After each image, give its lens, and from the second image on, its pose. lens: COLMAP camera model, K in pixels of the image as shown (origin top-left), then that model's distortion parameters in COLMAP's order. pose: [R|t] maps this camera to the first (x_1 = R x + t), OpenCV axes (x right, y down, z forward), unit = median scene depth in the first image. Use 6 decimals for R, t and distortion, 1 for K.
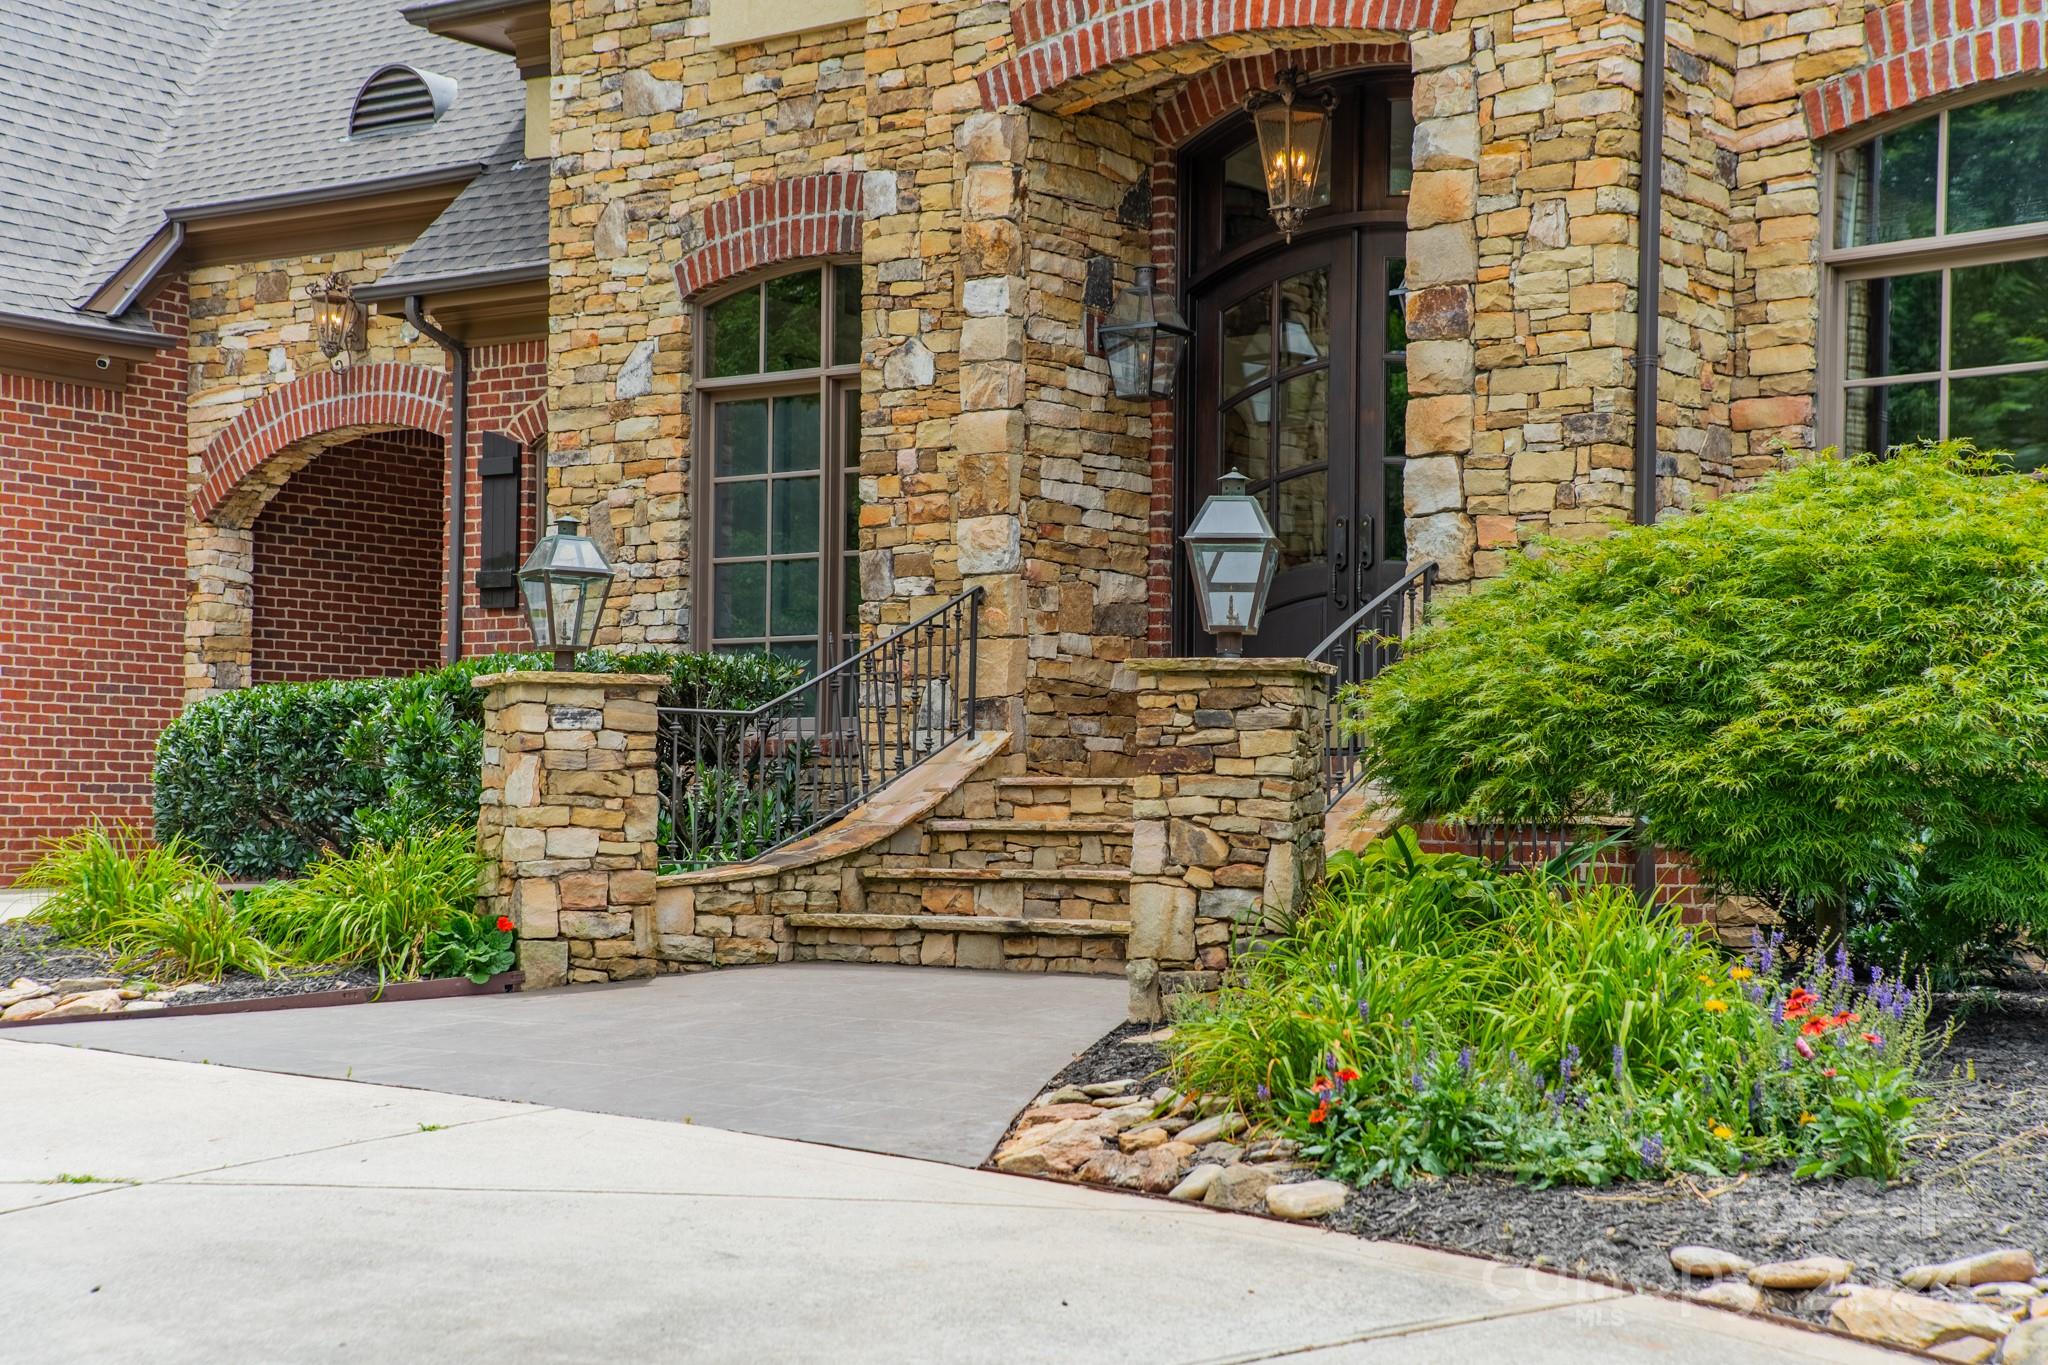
lens RADIAL K [[3242.1, 0, 1024.0], [0, 3242.1, 682.5], [0, 0, 1]] dist [0.238986, 0.816612]
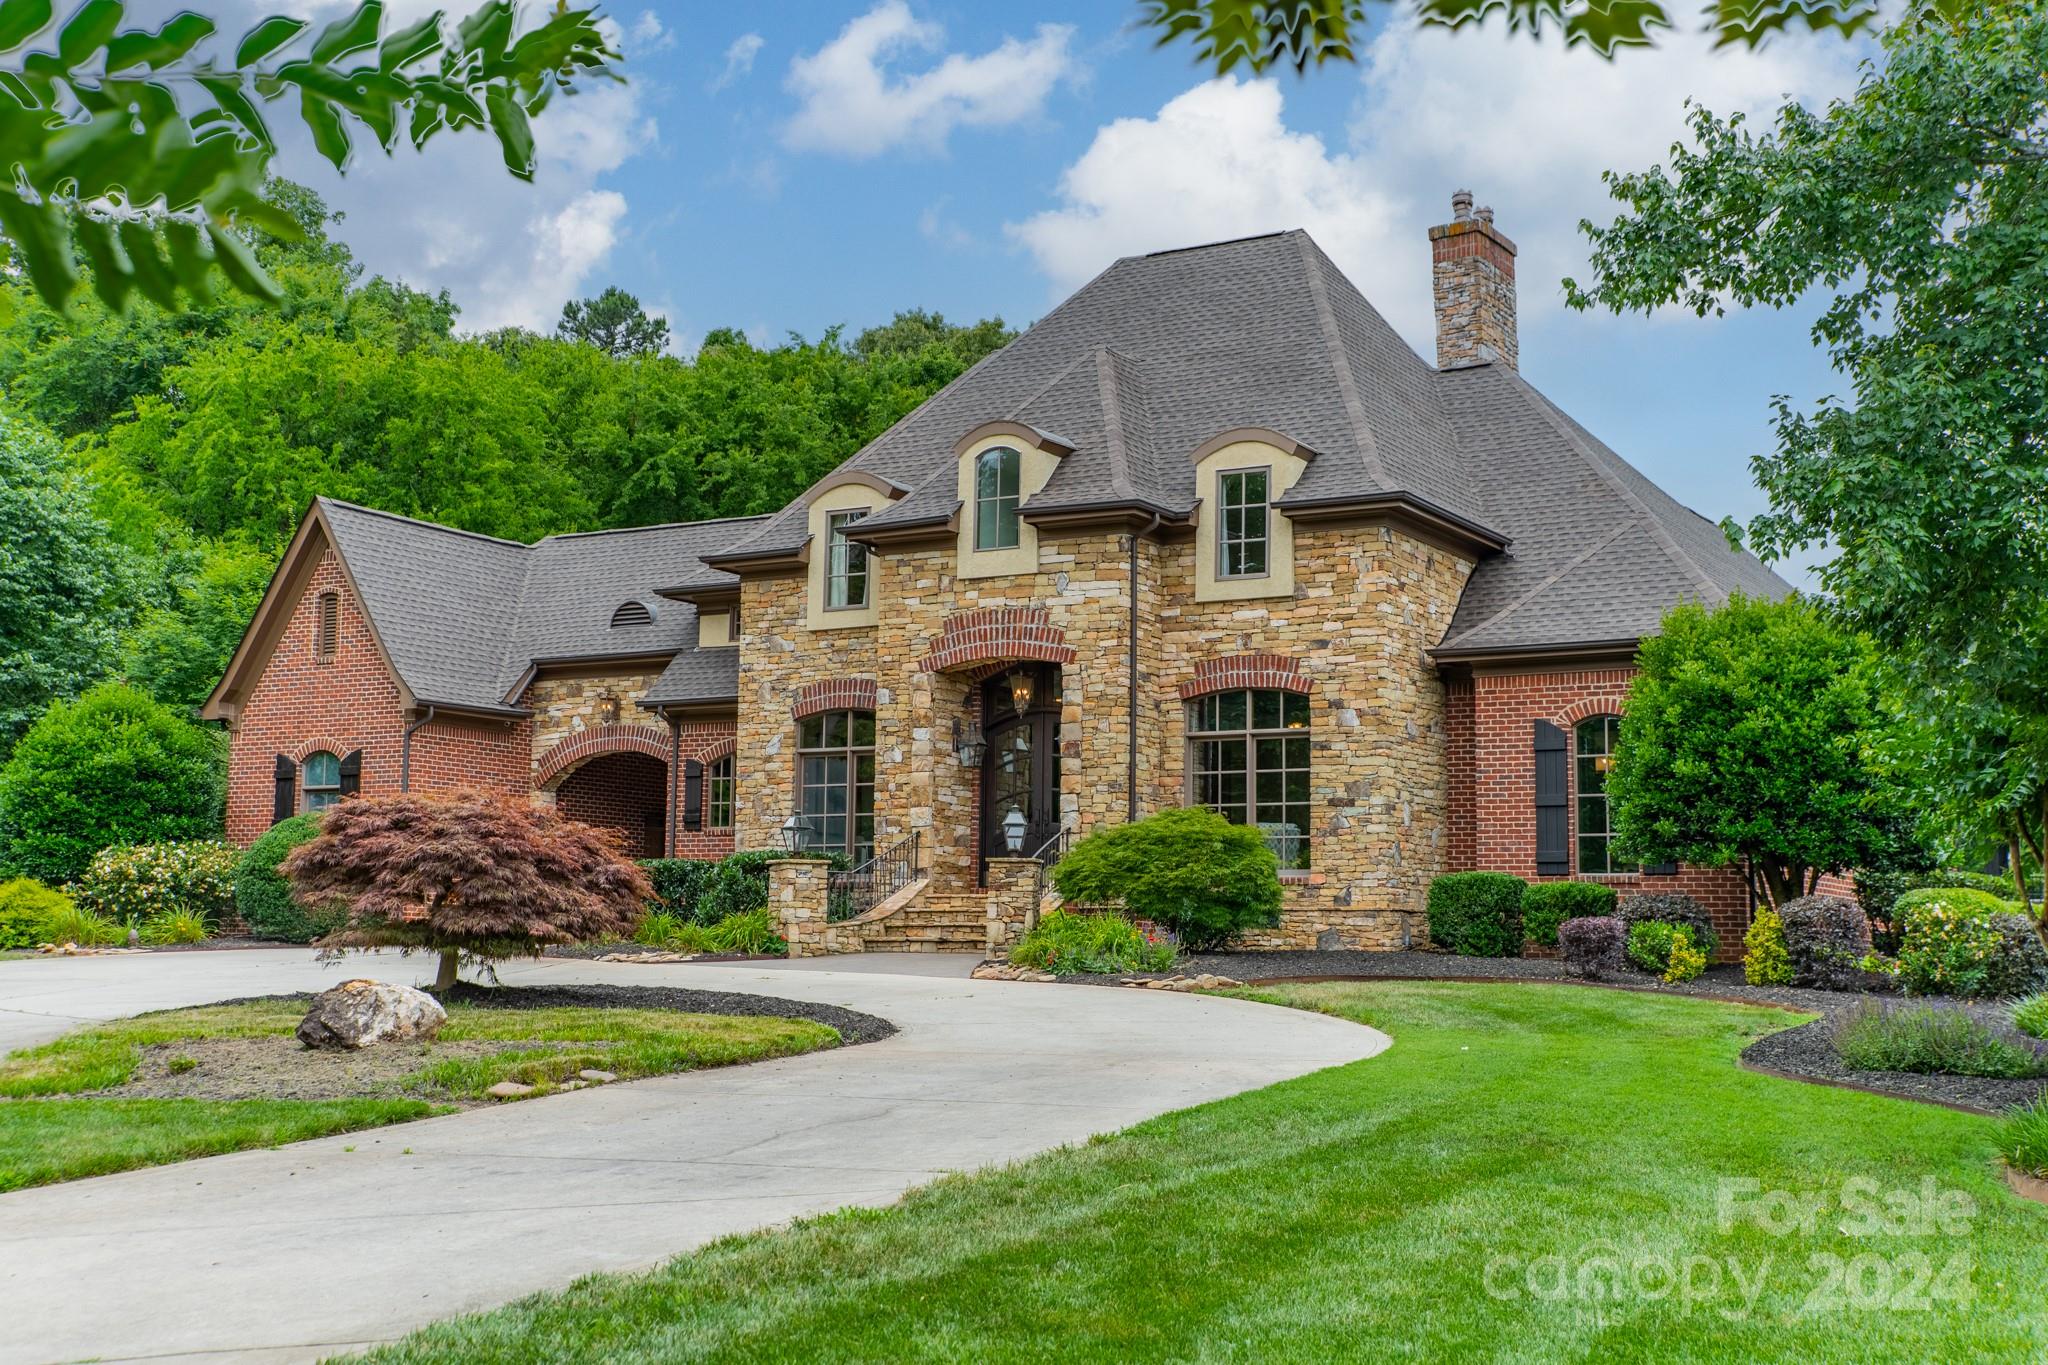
lens RADIAL K [[2407.9, 0, 1024.0], [0, 2407.9, 682.5], [0, 0, 1]] dist [0.148663, 0.000388]
pose [[0.993022, 0.015916, 0.116850, -0.193745], [-0.007758, 0.997521, -0.069946, -0.011887], [-0.117673, 0.068551, 0.990683, -1.326265]]
